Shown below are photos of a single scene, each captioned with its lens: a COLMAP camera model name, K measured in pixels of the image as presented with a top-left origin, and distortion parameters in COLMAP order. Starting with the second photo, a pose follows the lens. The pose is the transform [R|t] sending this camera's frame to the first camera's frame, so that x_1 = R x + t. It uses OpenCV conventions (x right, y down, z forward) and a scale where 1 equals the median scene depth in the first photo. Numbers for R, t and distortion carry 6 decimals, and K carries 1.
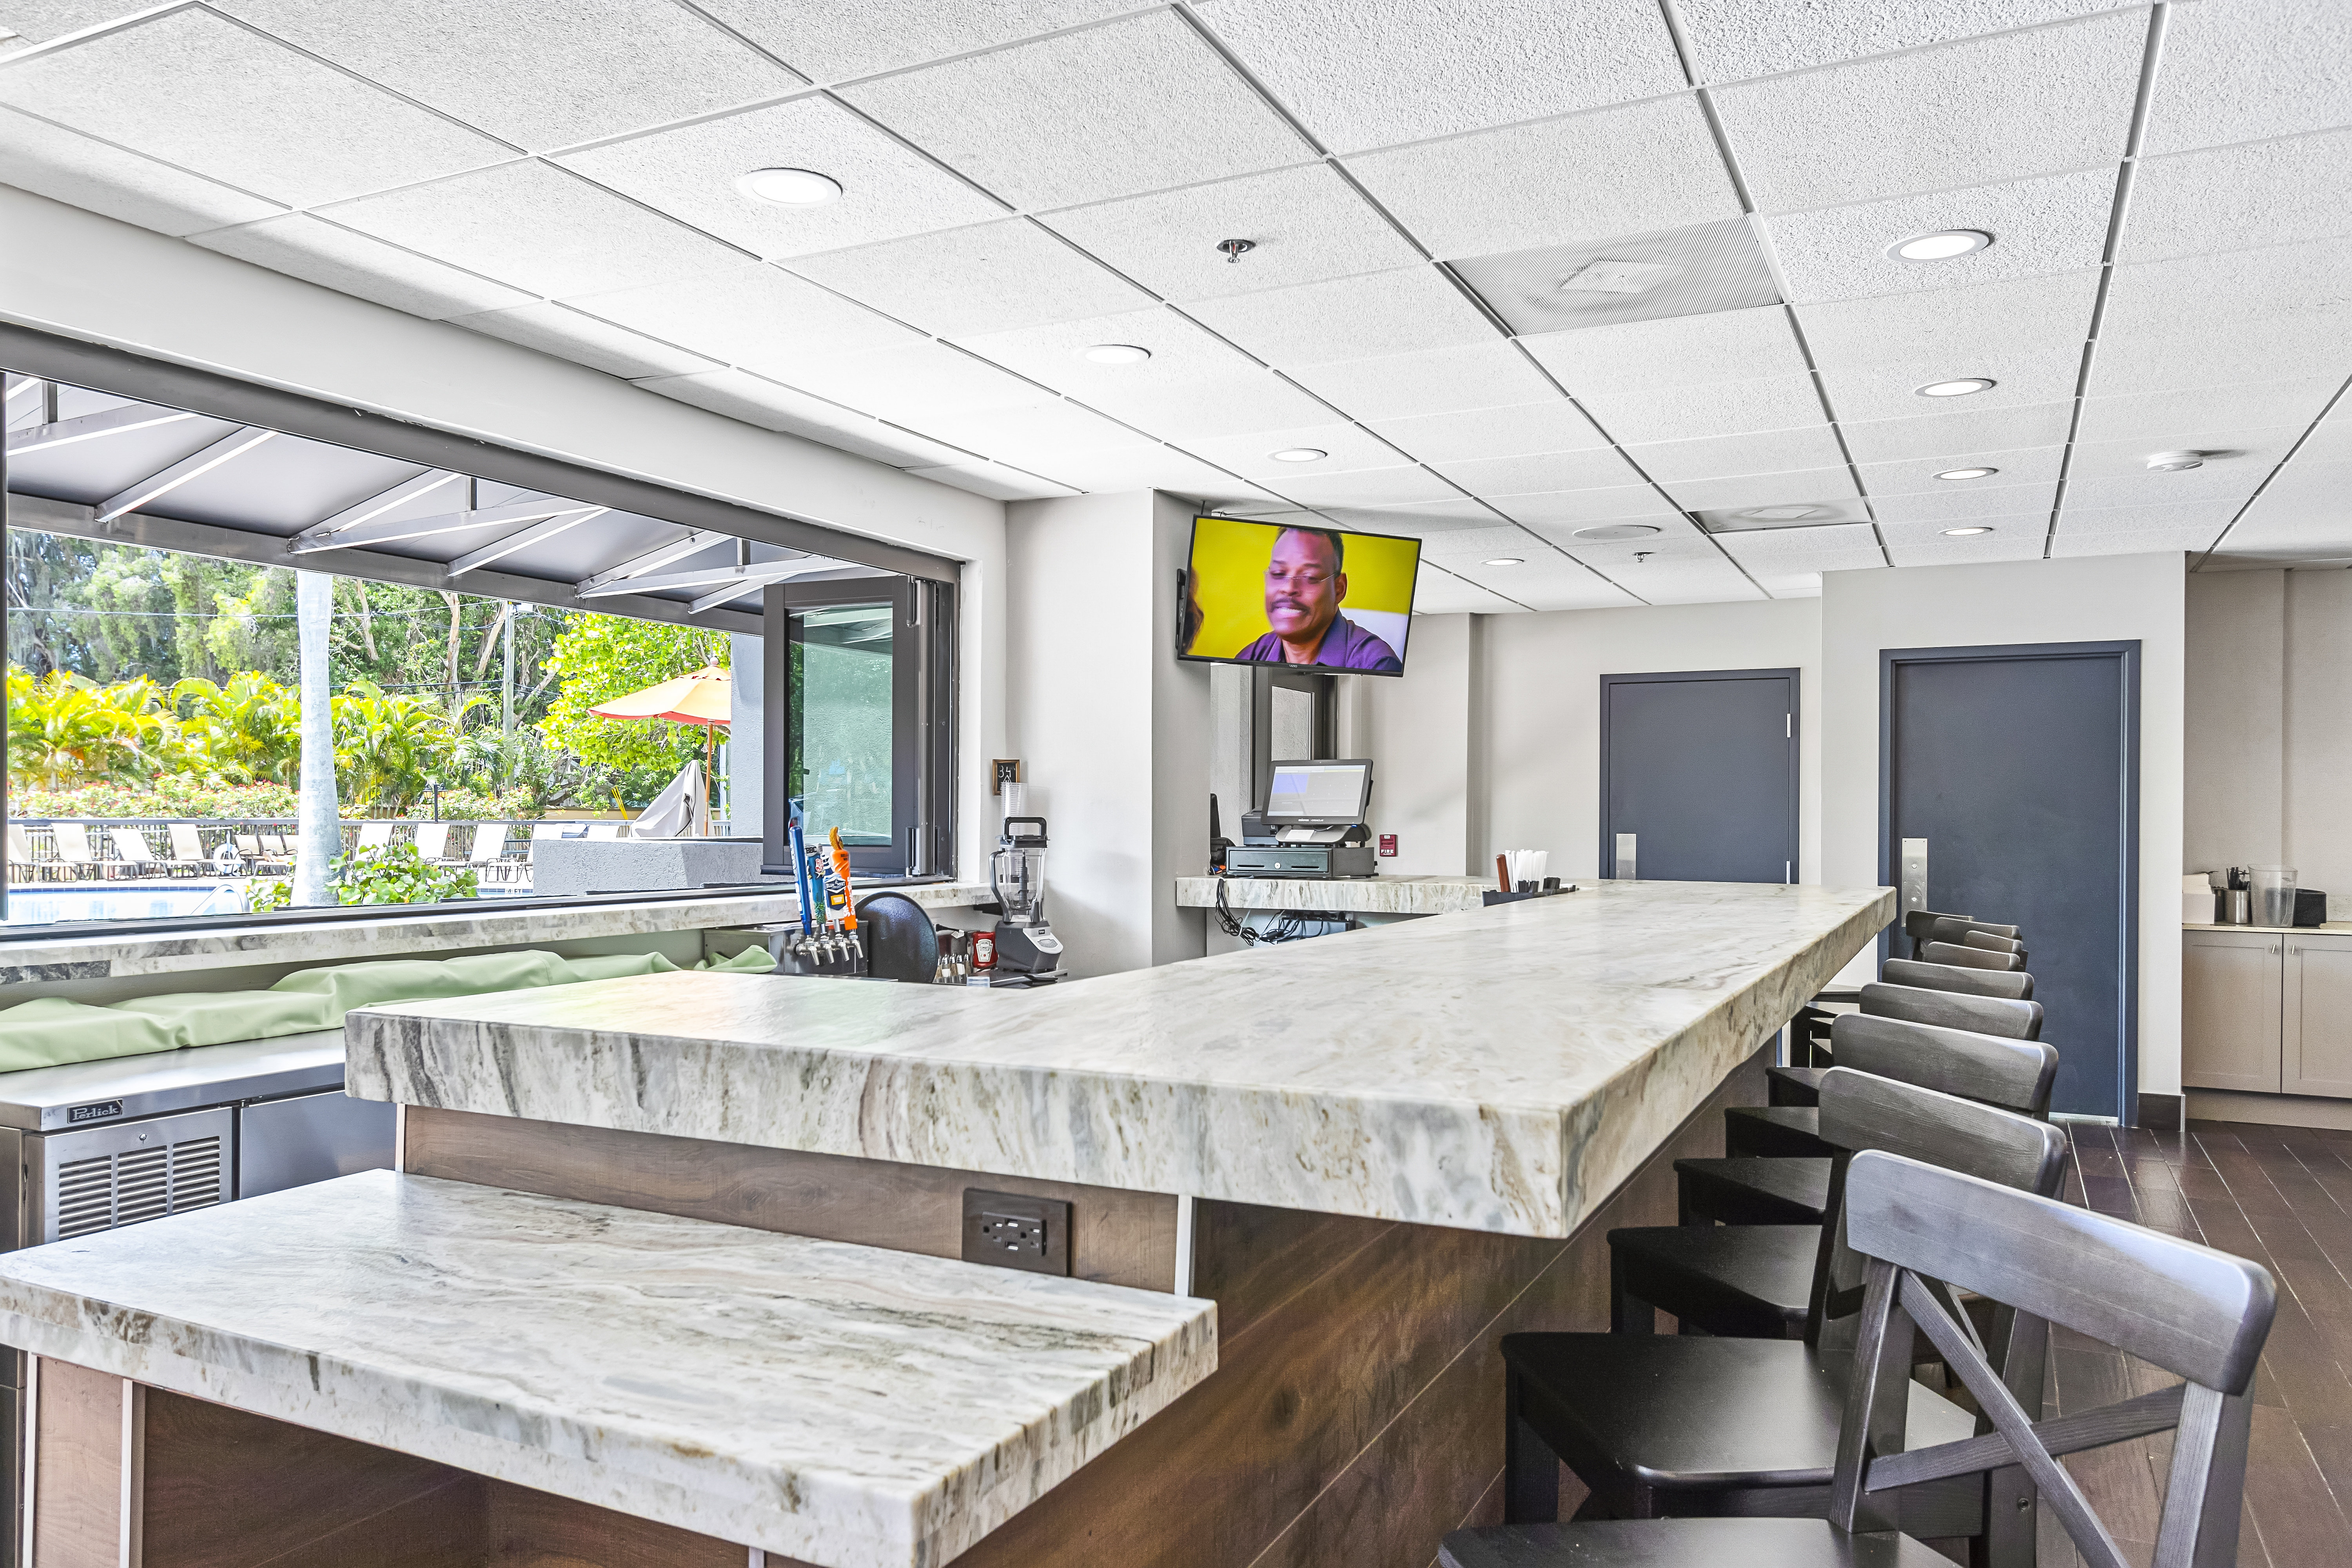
lens RADIAL K [[1676.0, 0, 1154.5], [0, 1676.0, 831.6], [0, 0, 1]] dist [0.002915, -0.004389]
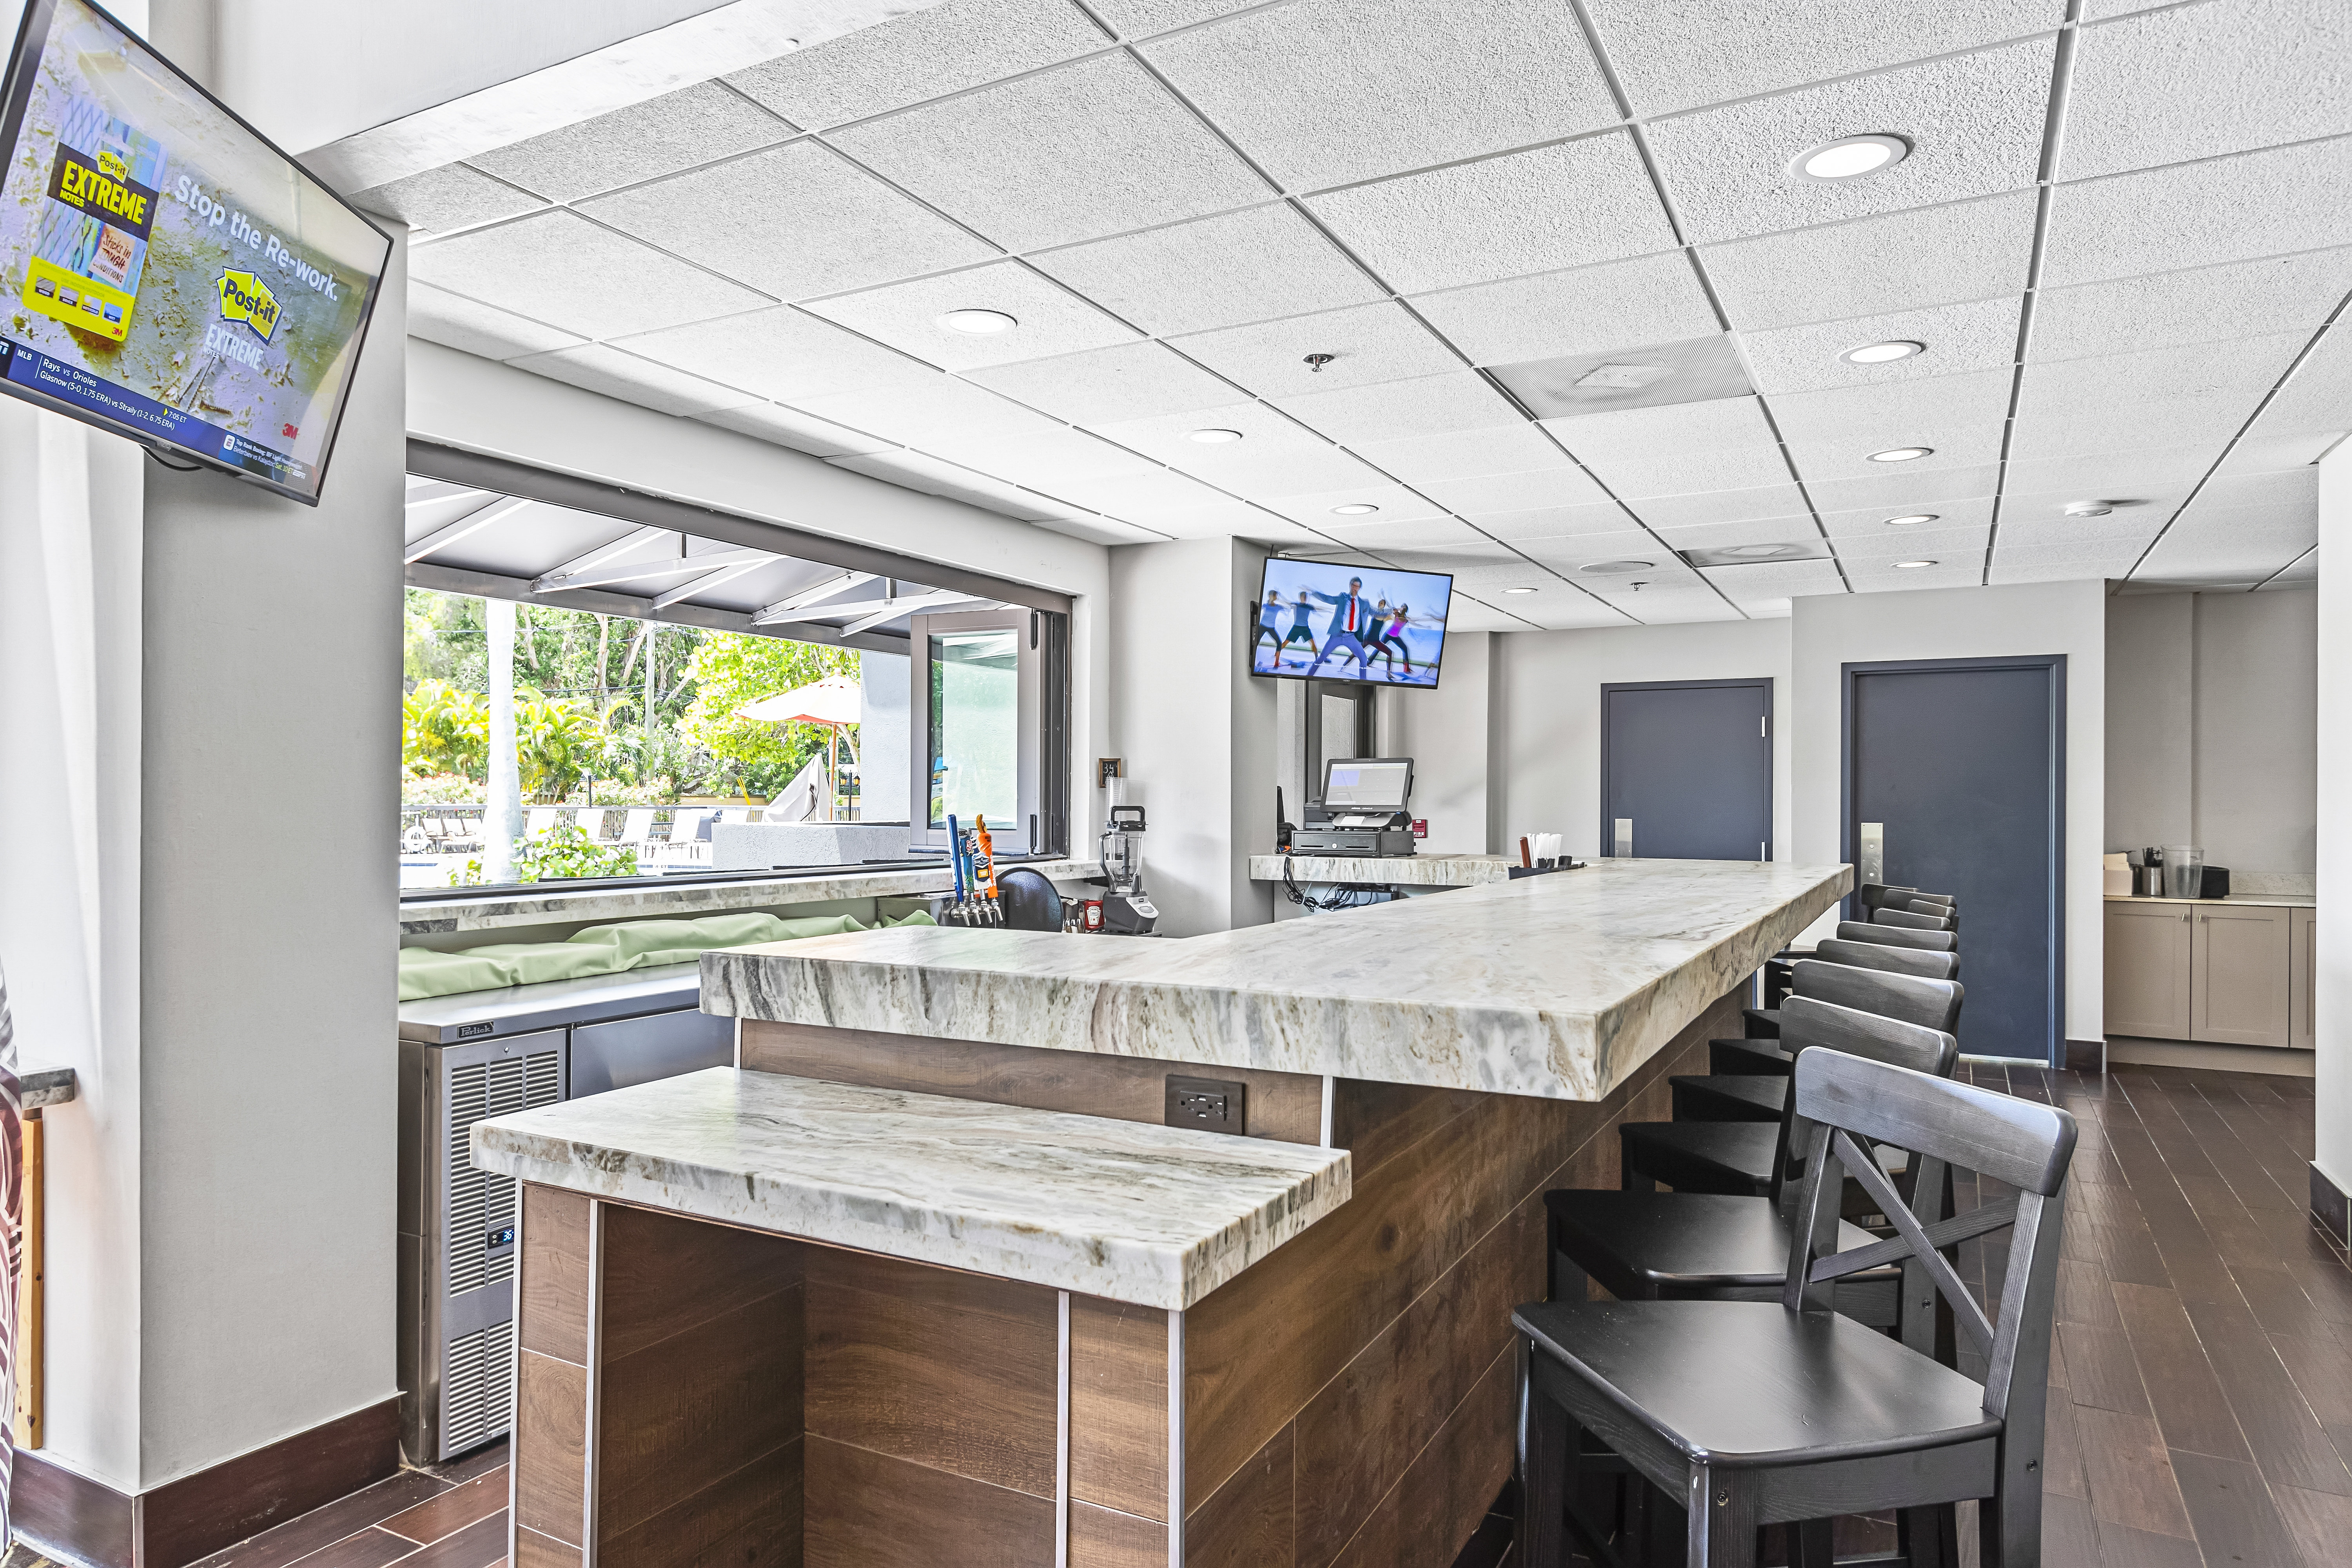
lens RADIAL K [[1471.4, 0, 1149.5], [0, 1471.4, 810.1], [0, 0, 1]] dist [0.003207, -0.001738]
pose [[0.999385, -0.000428, -0.035064, -0.029926], [0.000303, 0.999993, -0.003593, -0.002274], [0.035065, 0.003581, 0.999379, -0.087519]]
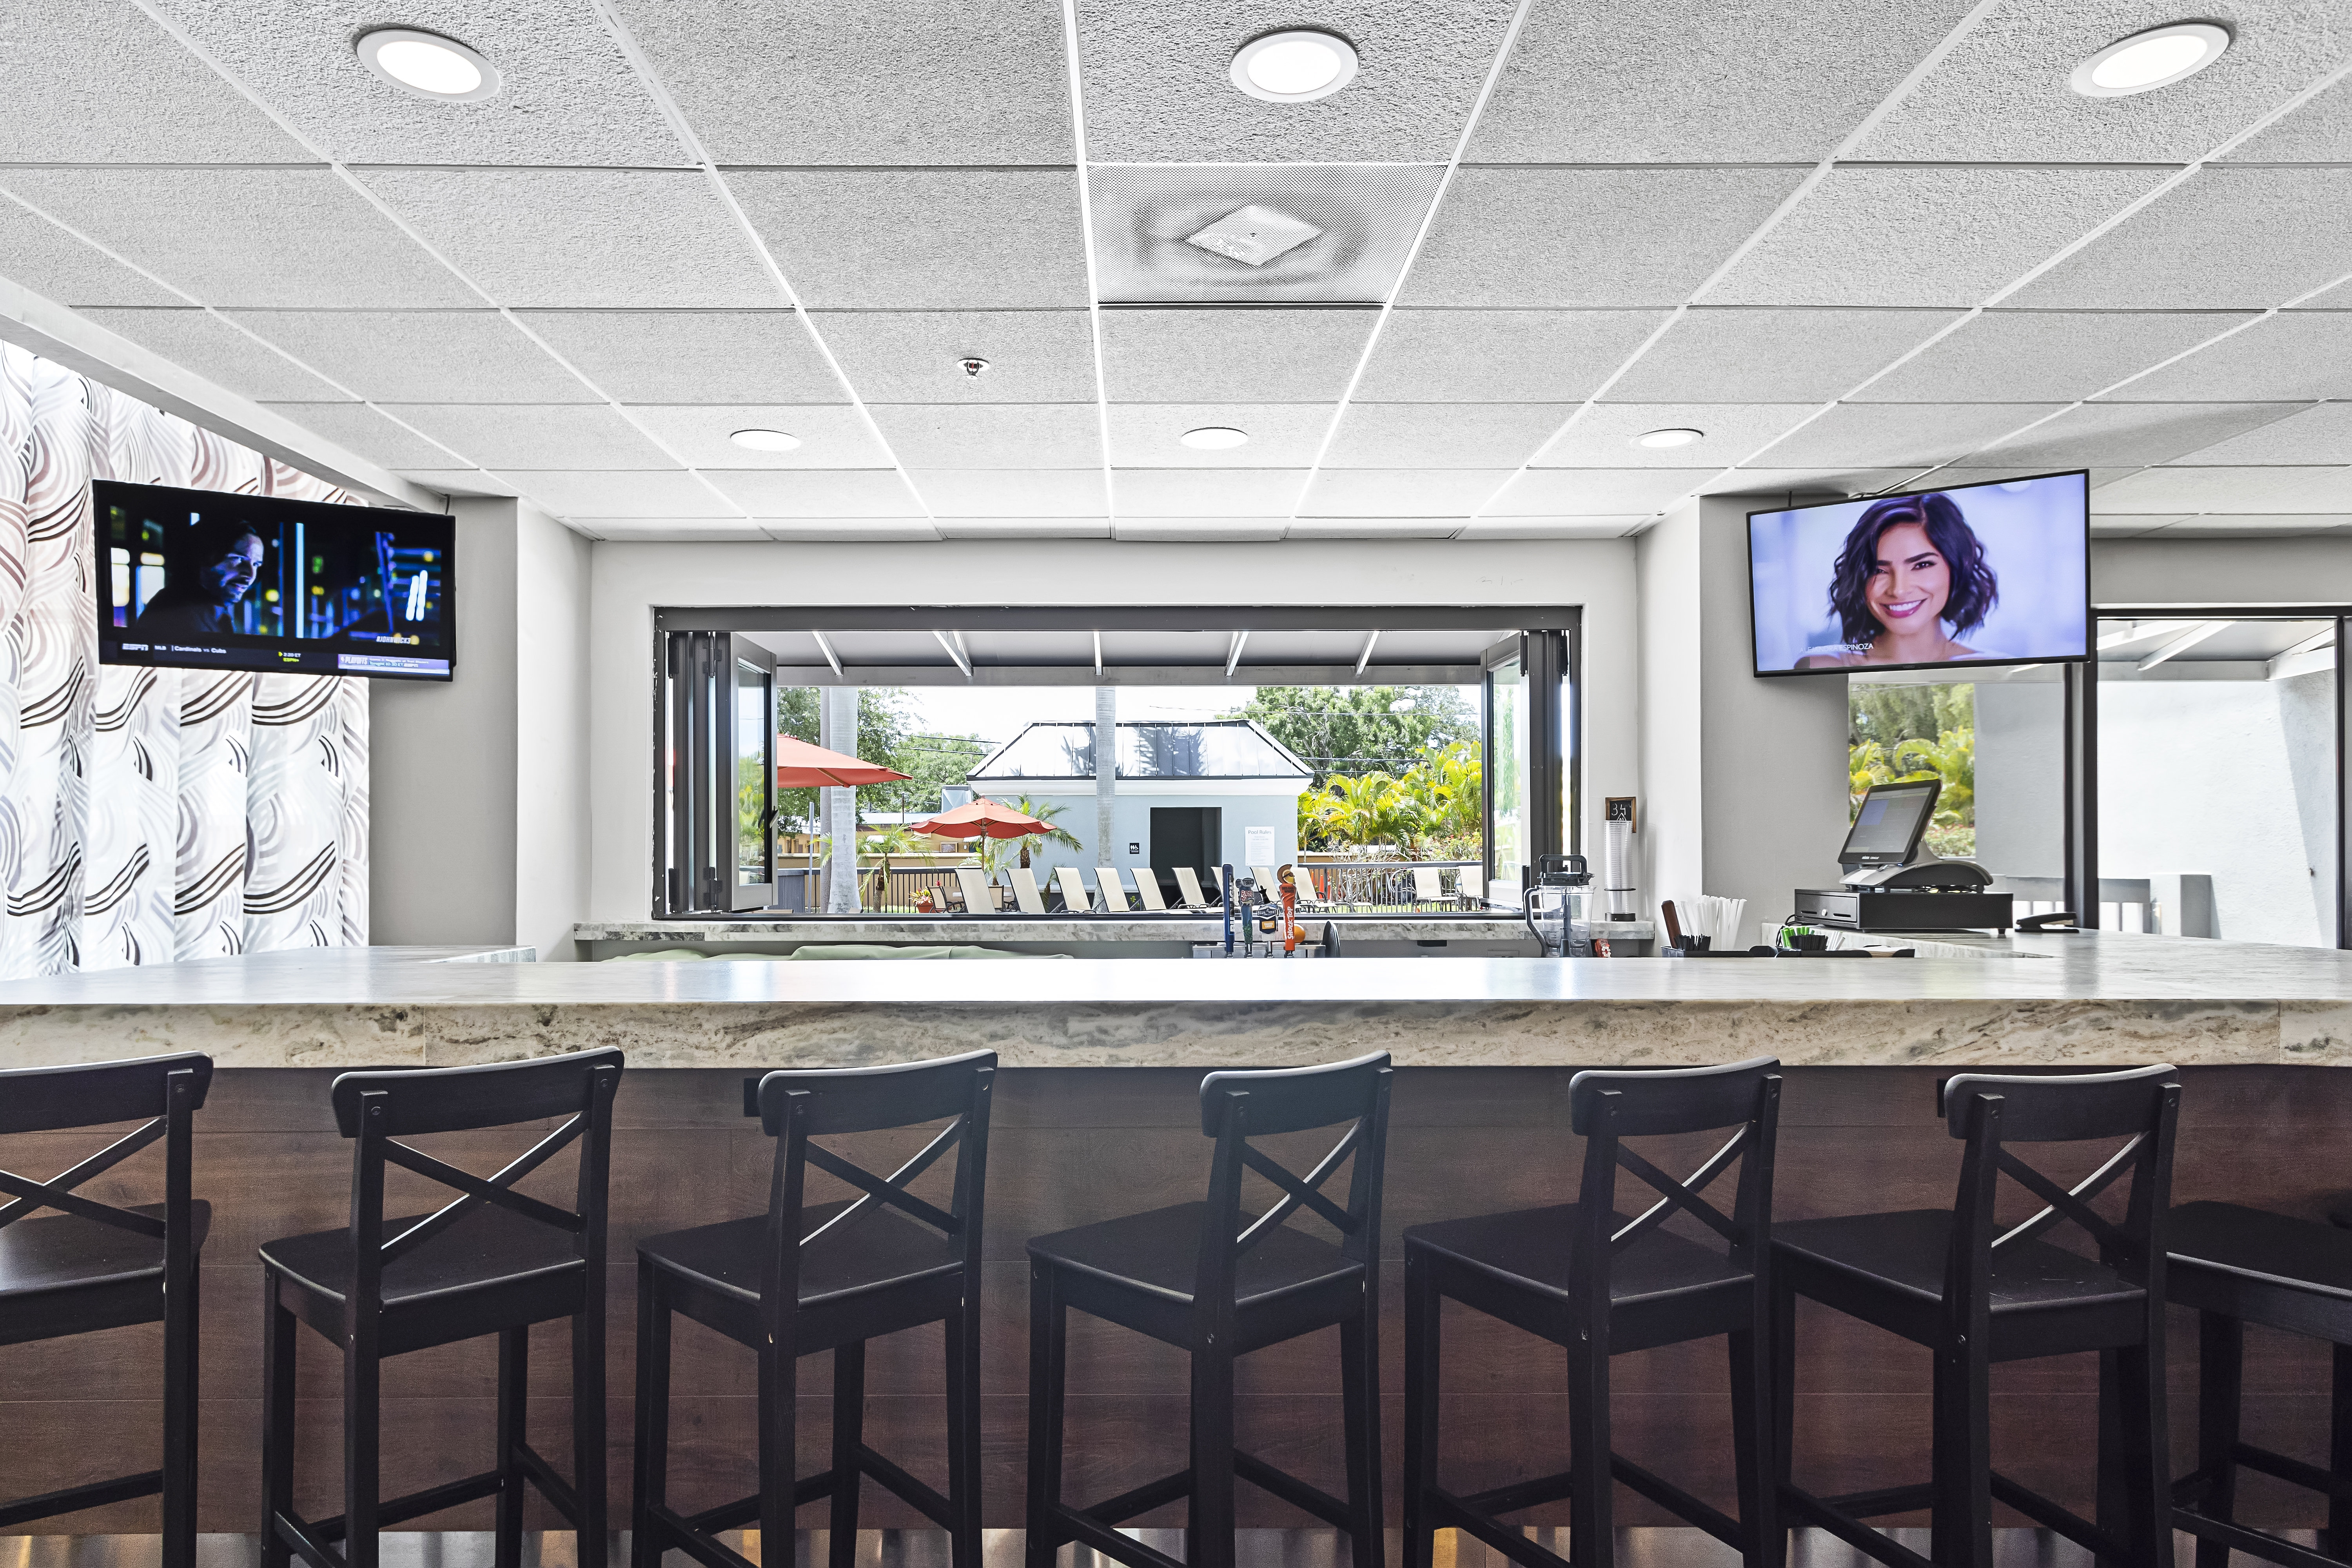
lens RADIAL K [[1424.9, 0, 1145.4], [0, 1424.9, 847.6], [0, 0, 1]] dist [0.008368, 0.000484]
pose [[0.448286, -0.008567, -0.893849, 0.727133], [-0.004858, 0.999916, -0.012021, -0.002324], [0.893877, 0.009731, 0.448207, 0.492173]]
